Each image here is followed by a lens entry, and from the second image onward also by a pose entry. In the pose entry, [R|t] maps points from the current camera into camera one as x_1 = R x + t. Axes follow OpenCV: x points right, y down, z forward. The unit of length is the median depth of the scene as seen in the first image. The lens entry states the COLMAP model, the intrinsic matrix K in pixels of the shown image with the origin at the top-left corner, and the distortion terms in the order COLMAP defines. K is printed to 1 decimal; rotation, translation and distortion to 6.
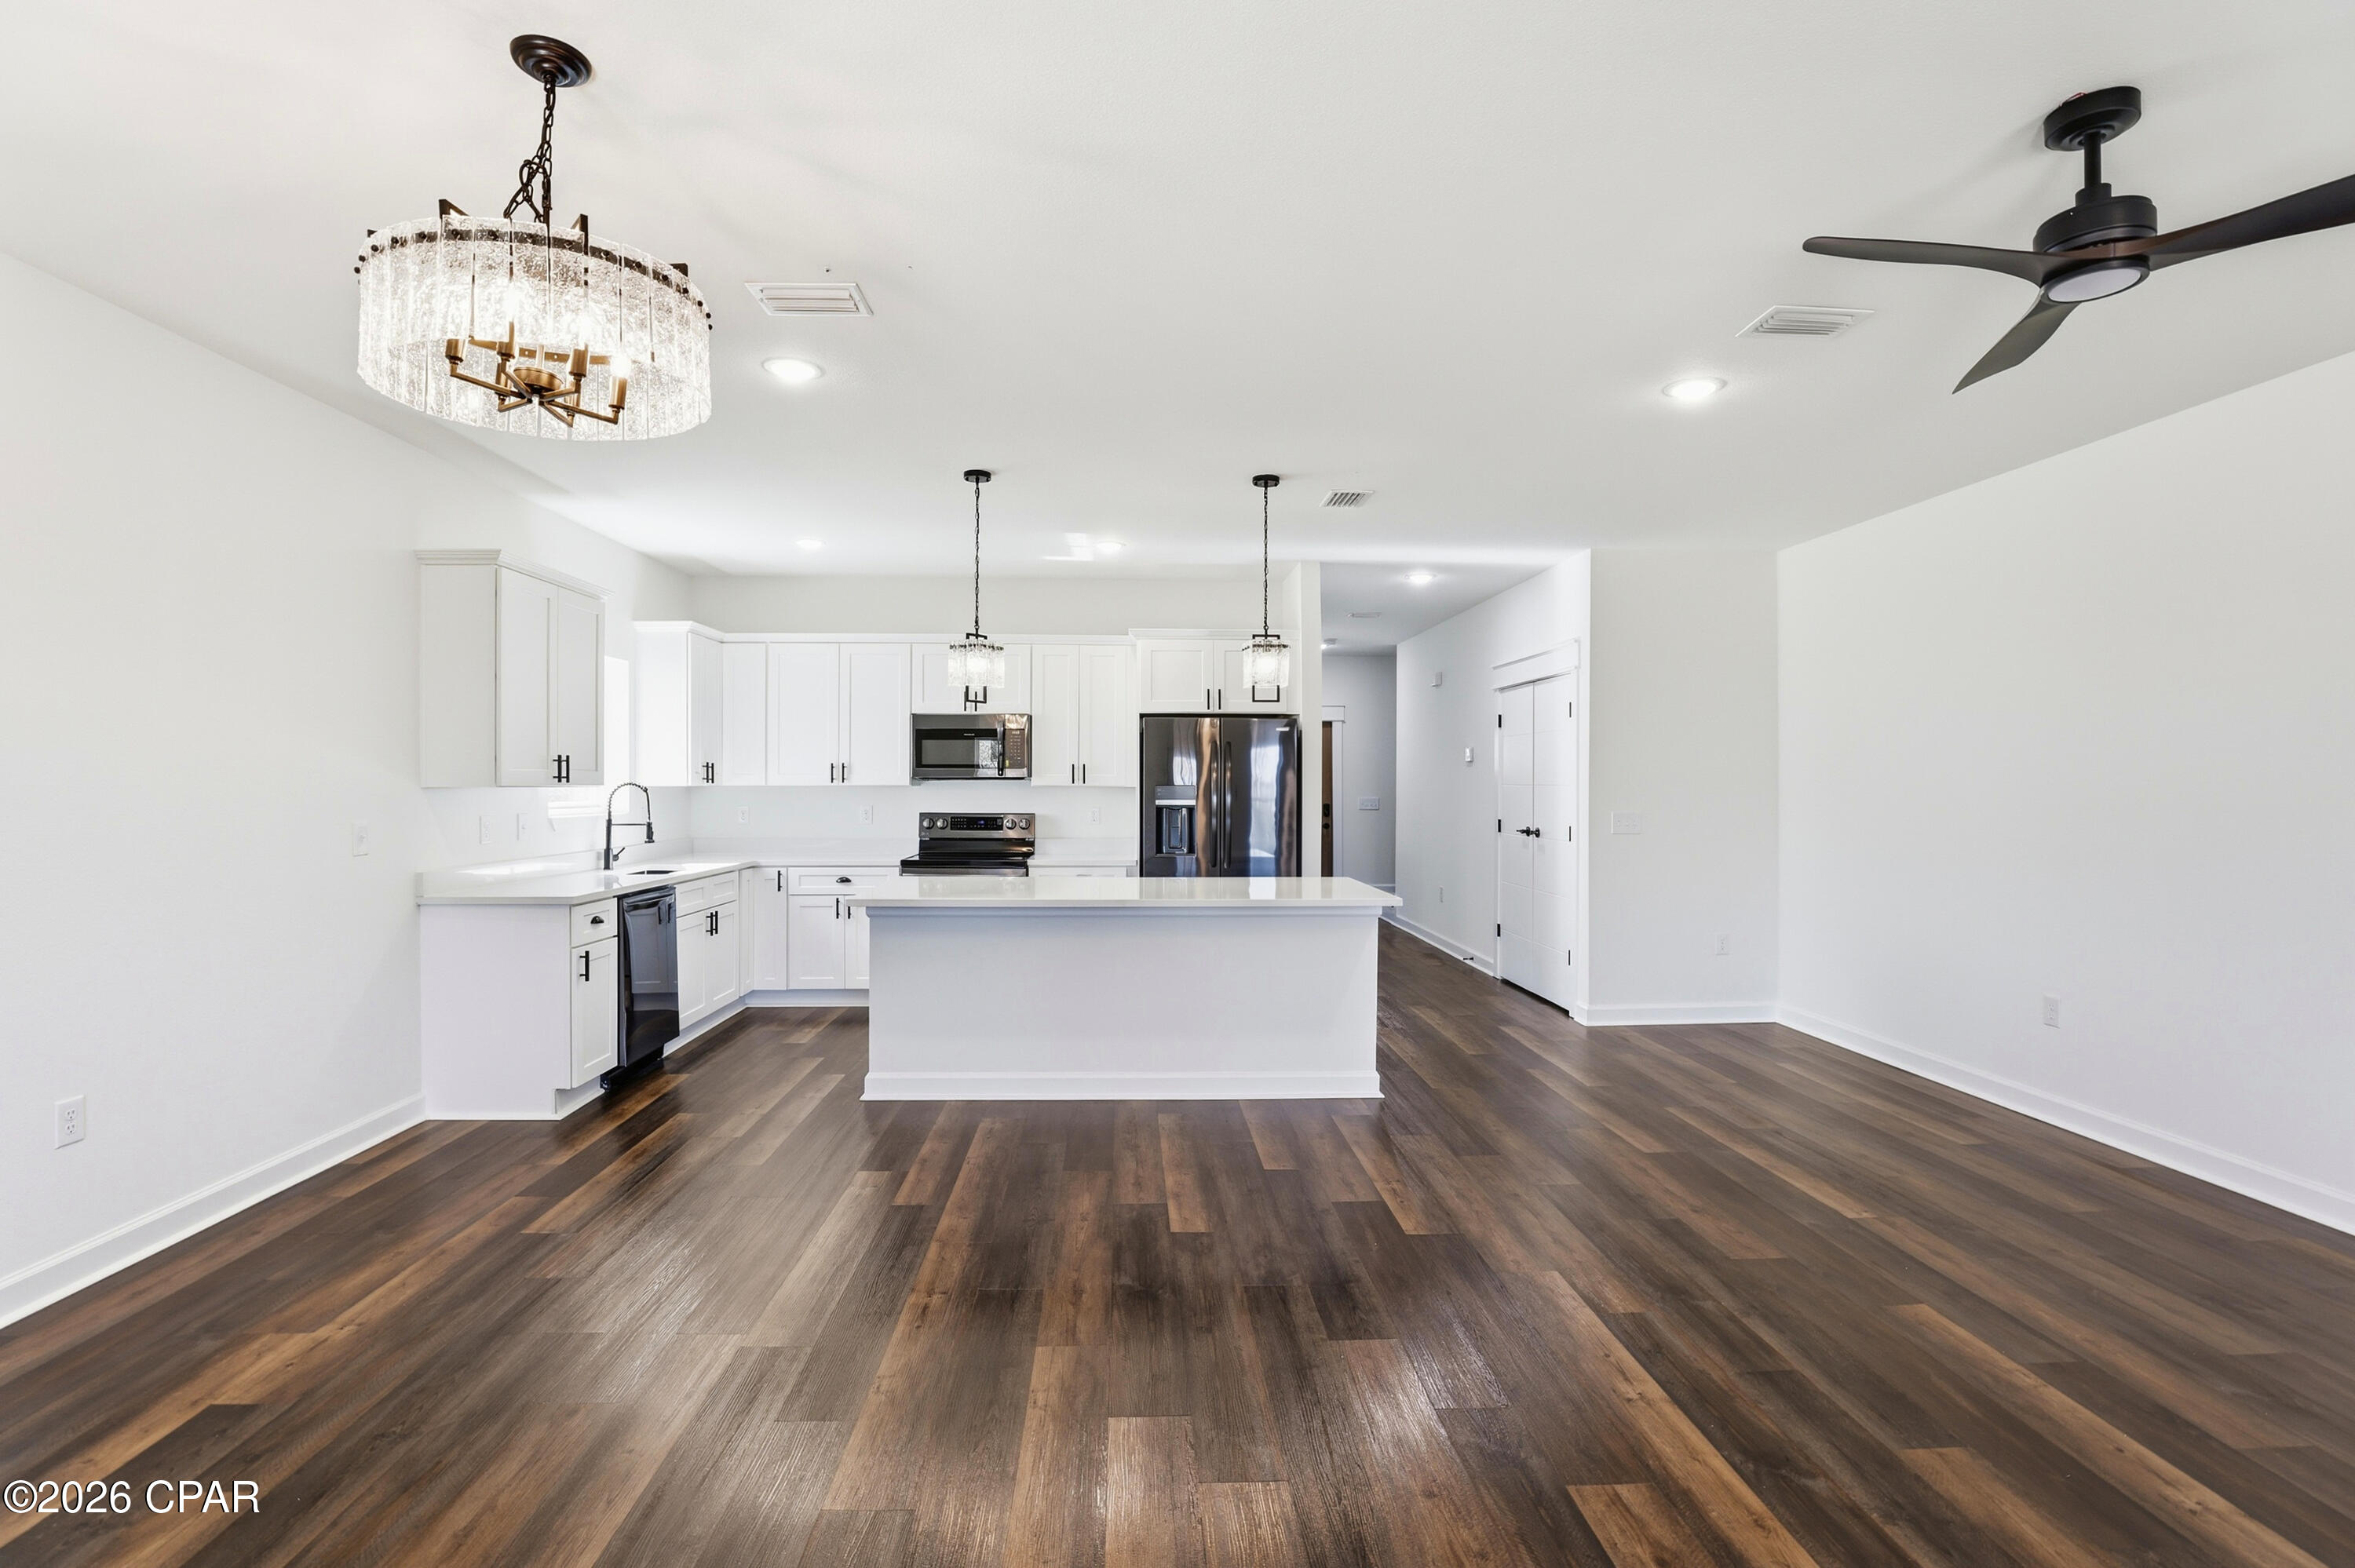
lens RADIAL K [[1088.2, 0, 1158.8], [0, 1088.2, 780.6], [0, 0, 1]] dist [-0.043147, 0.012052]
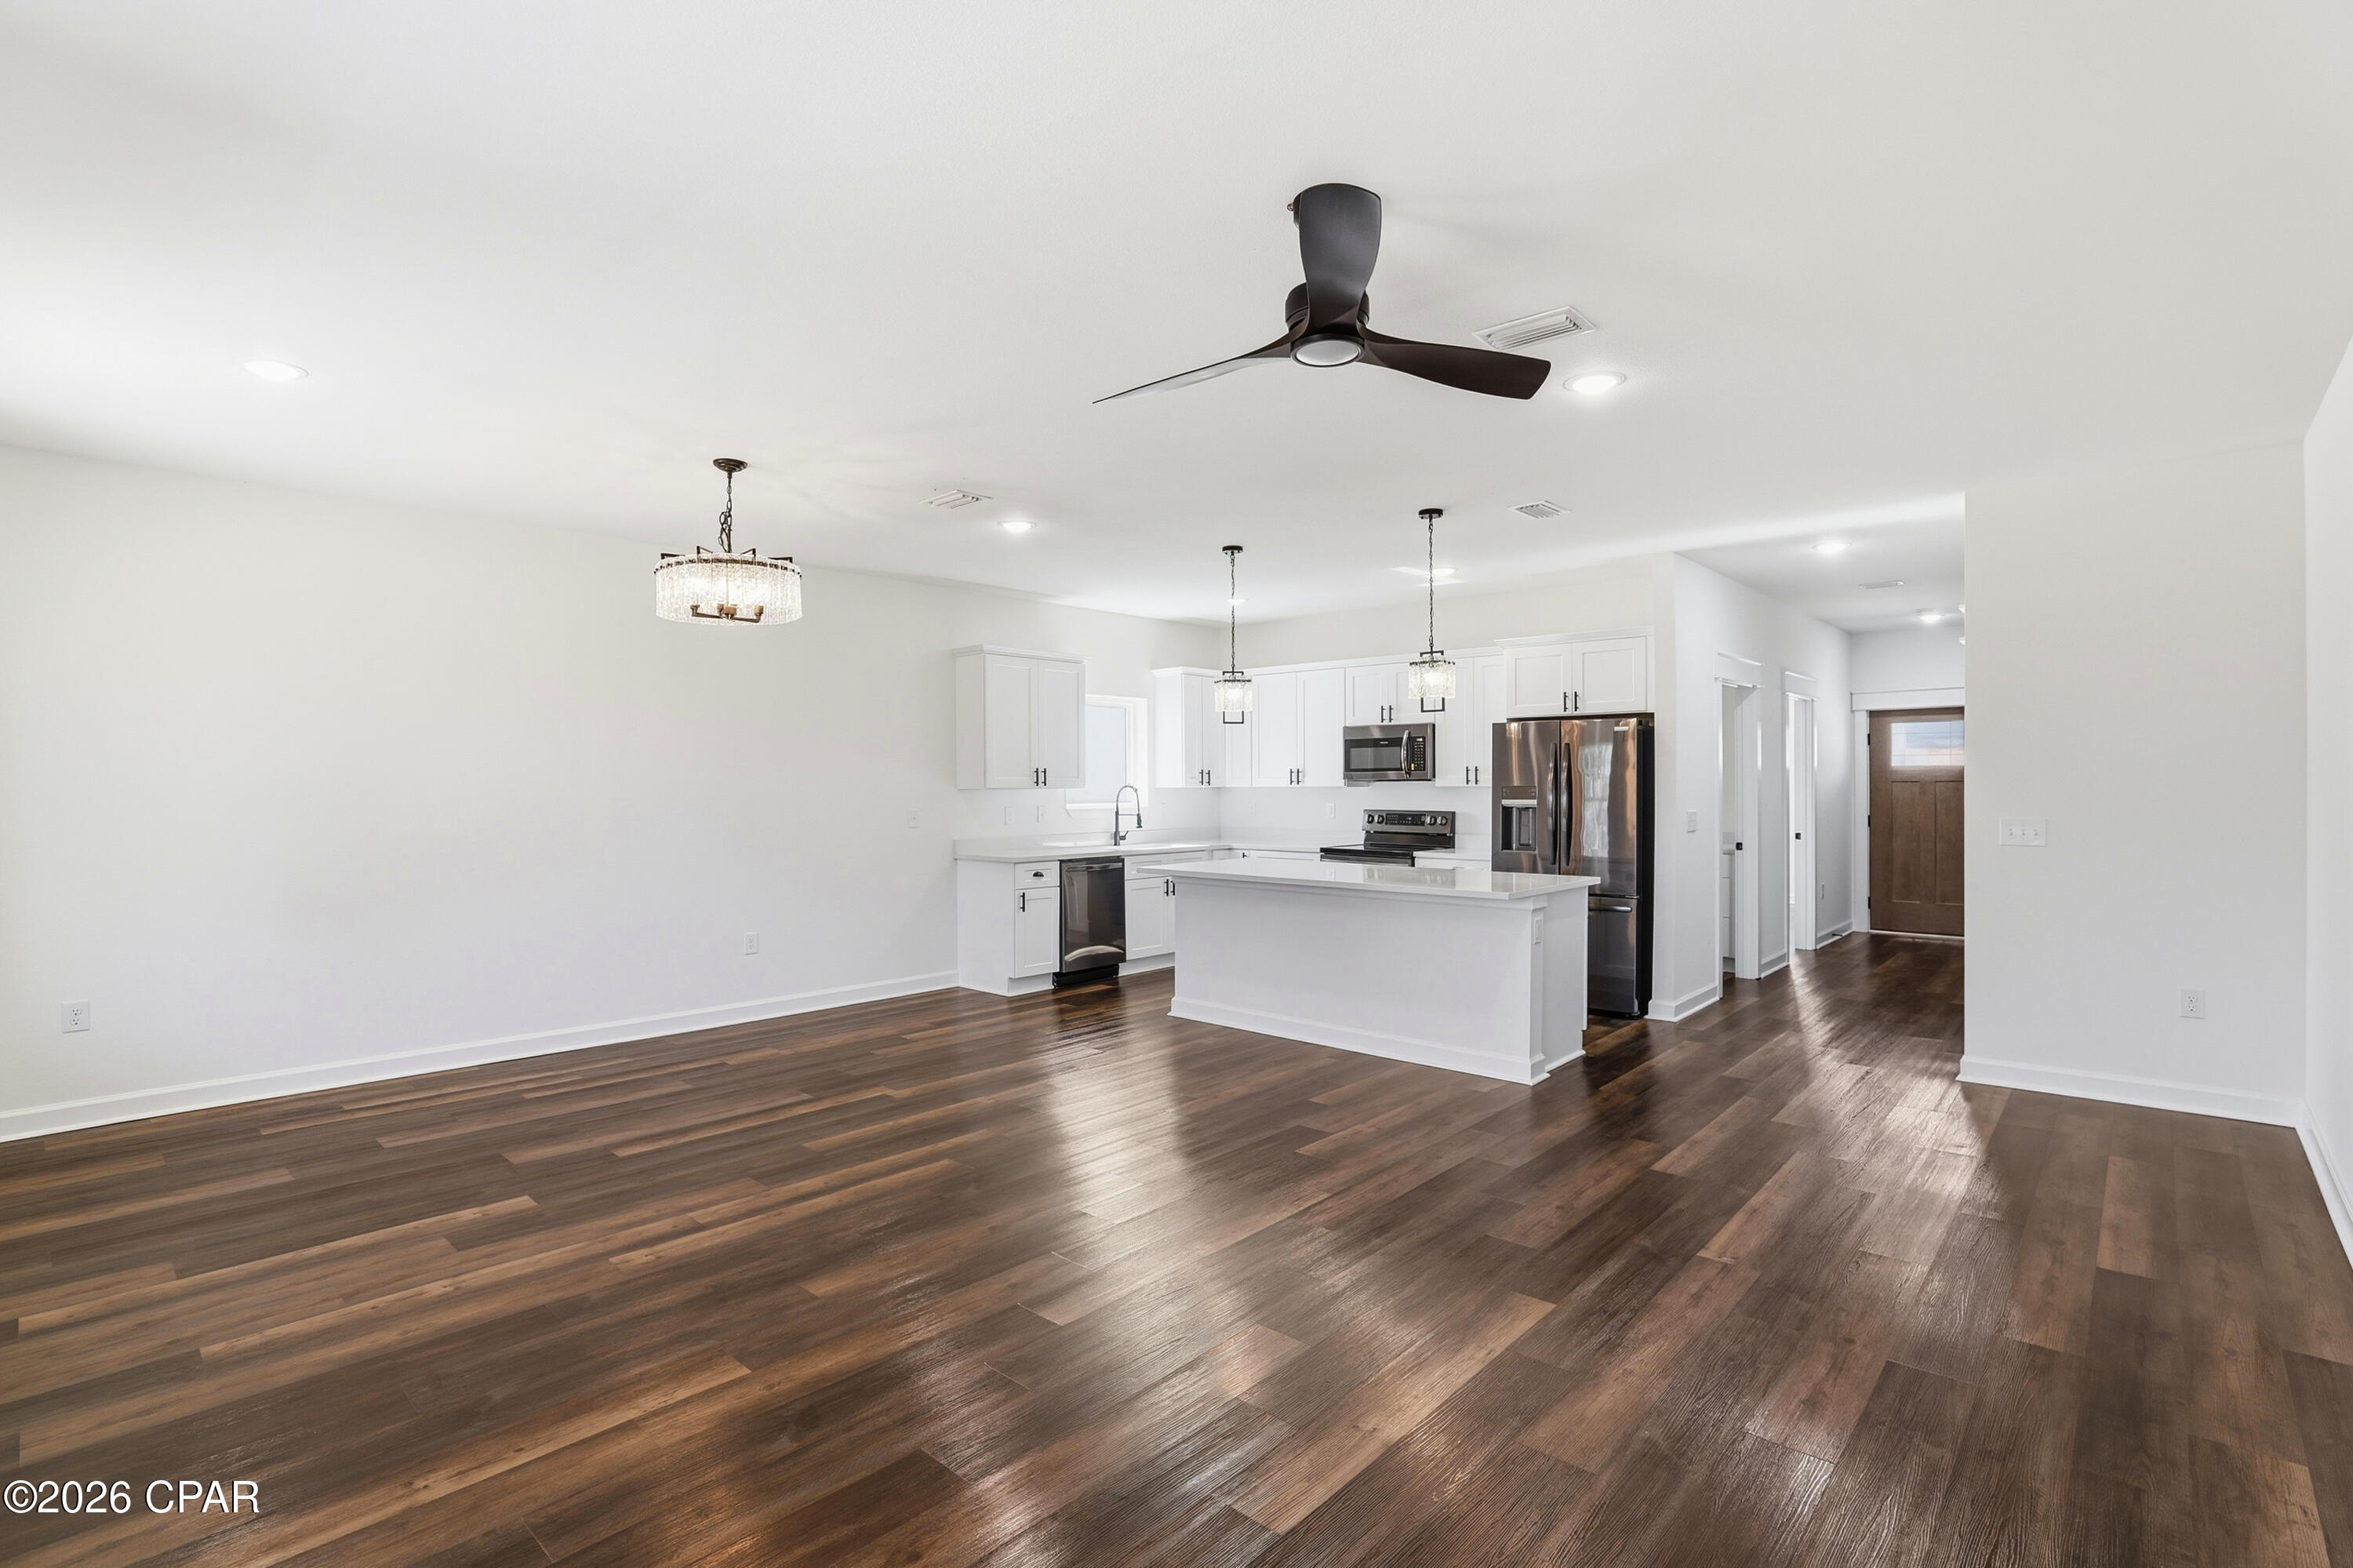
lens RADIAL K [[1087.5, 0, 1167.4], [0, 1087.5, 801.8], [0, 0, 1]] dist [-0.043147, 0.012052]
pose [[0.707373, 0.007725, -0.706798, 0.516244], [0.006790, 0.999820, 0.017723, -0.001256], [0.706808, -0.017336, 0.707193, 0.013256]]
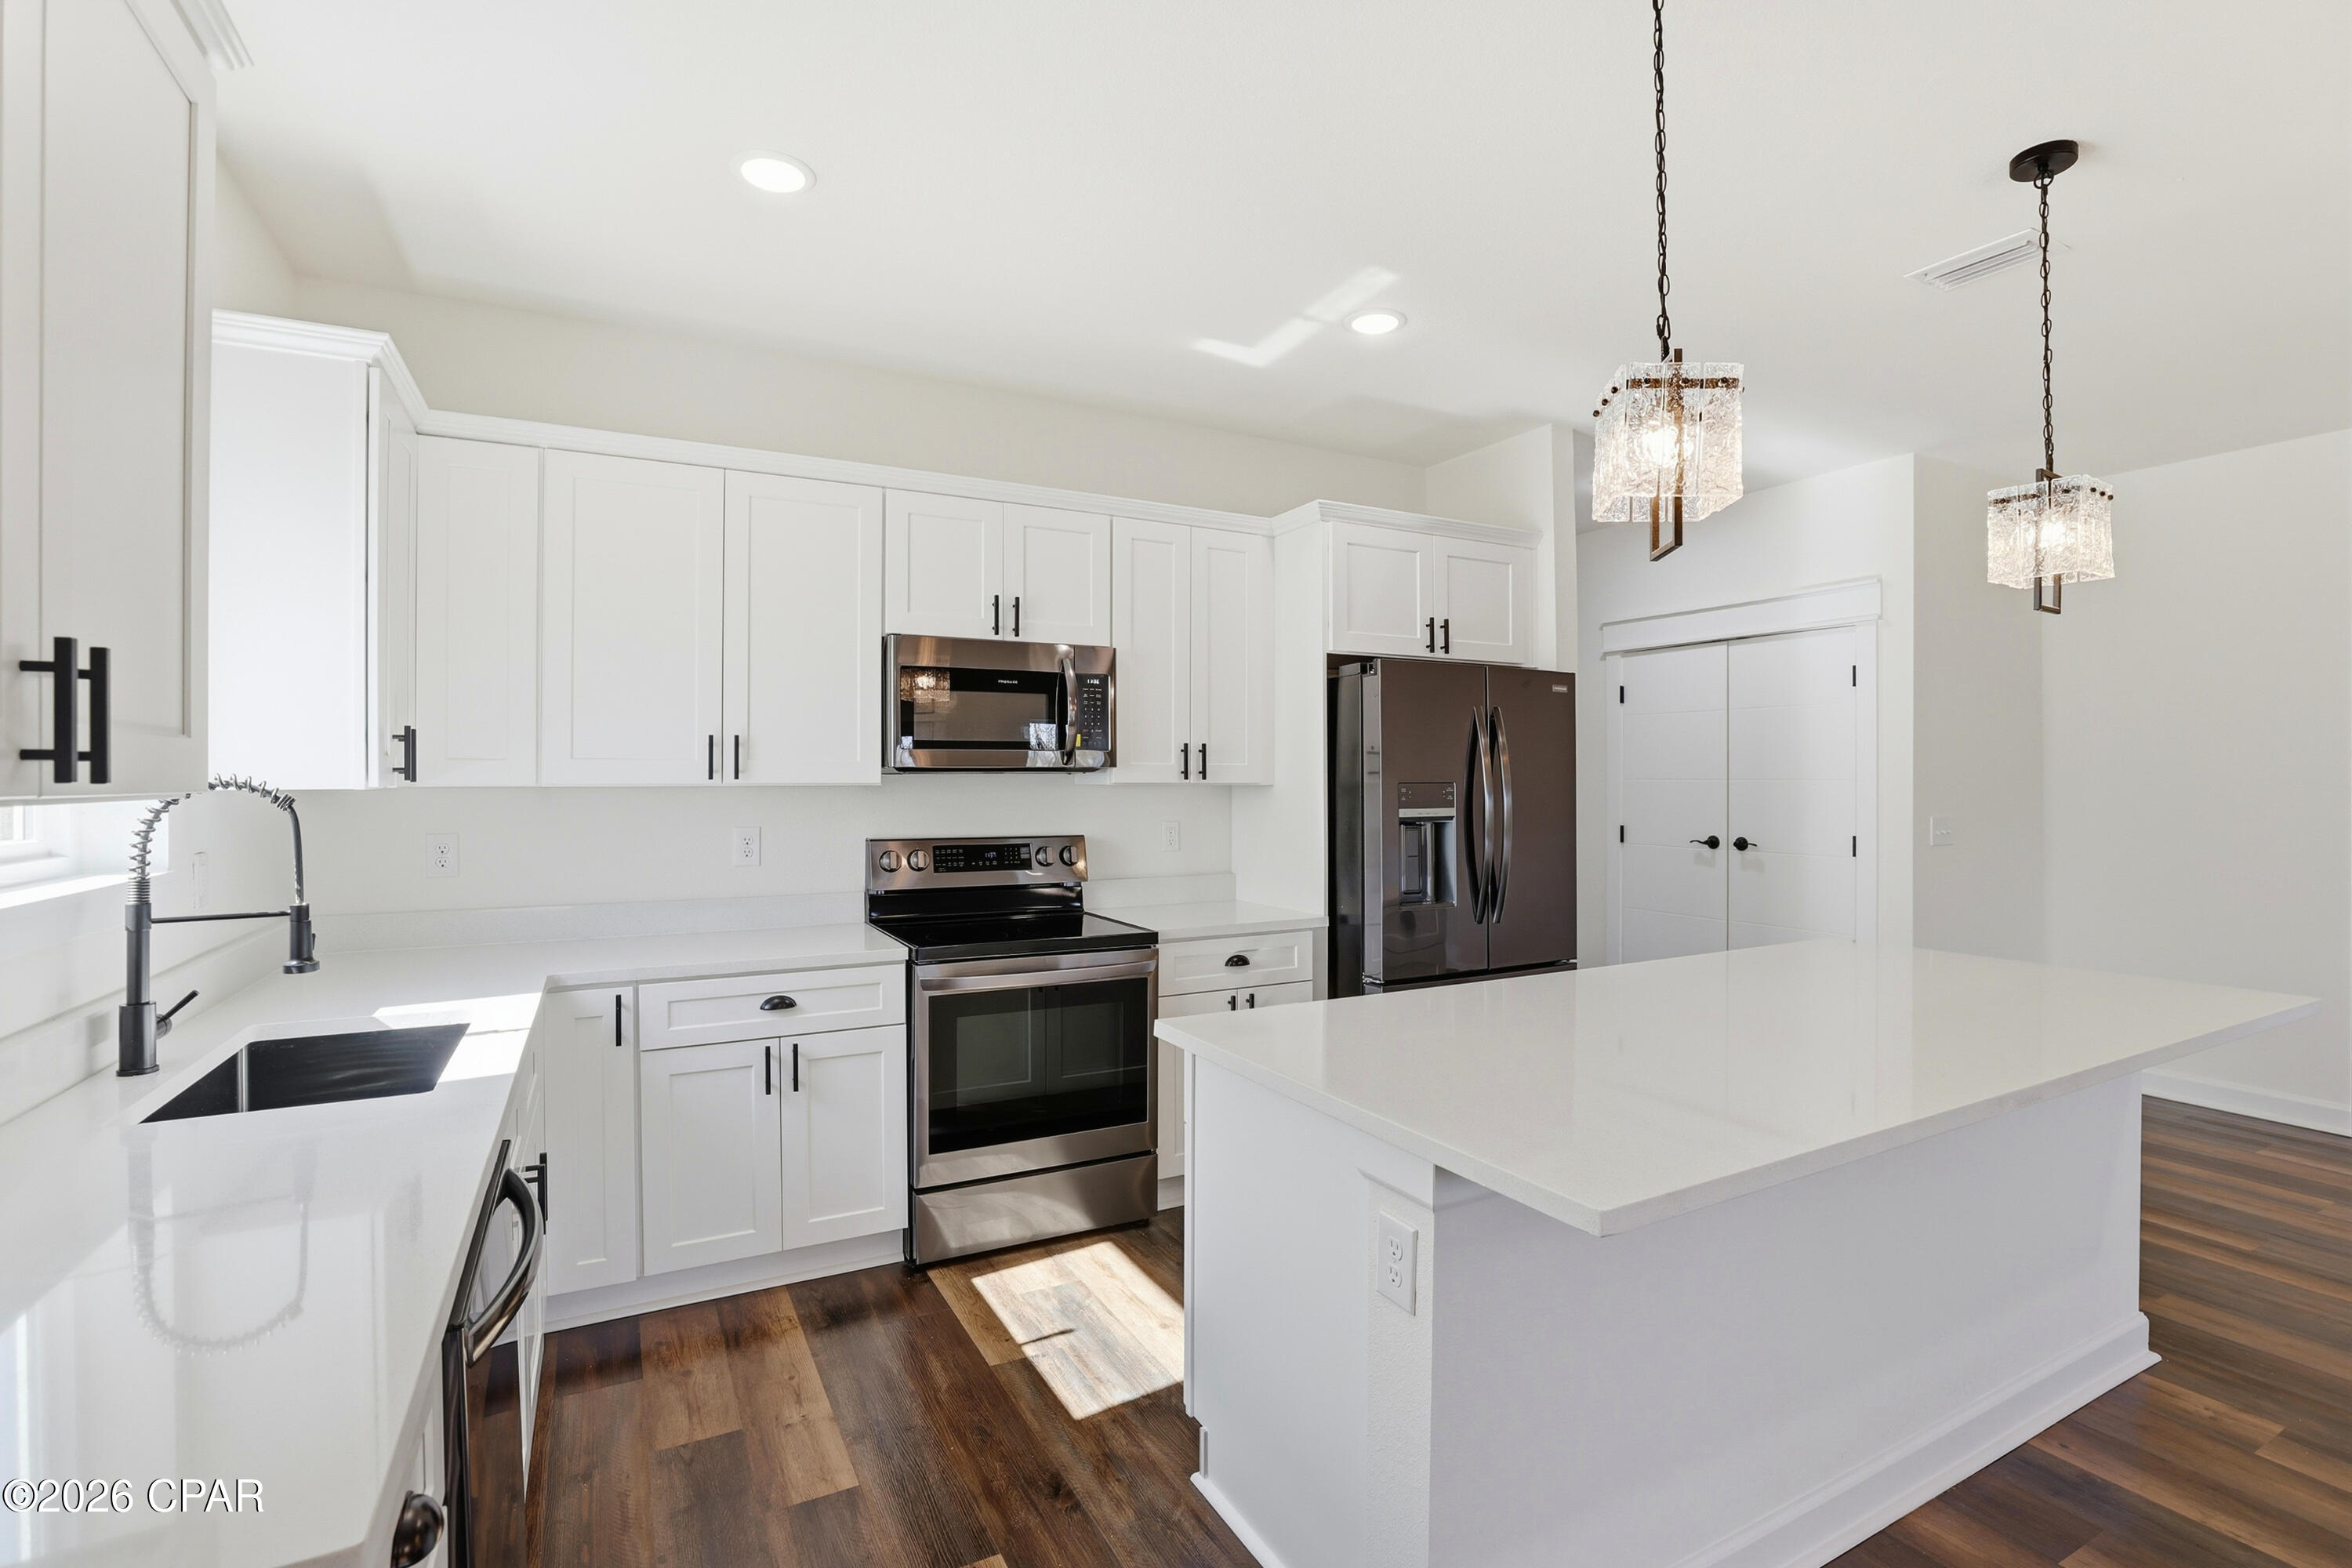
lens RADIAL K [[1087.0, 0, 1179.0], [0, 1087.0, 770.7], [0, 0, 1]] dist [-0.043147, 0.012052]
pose [[0.894452, 0.001231, 0.447163, -0.348705], [0.000784, 0.999990, -0.004322, 0.000780], [-0.447164, 0.004216, 0.894442, 0.554404]]
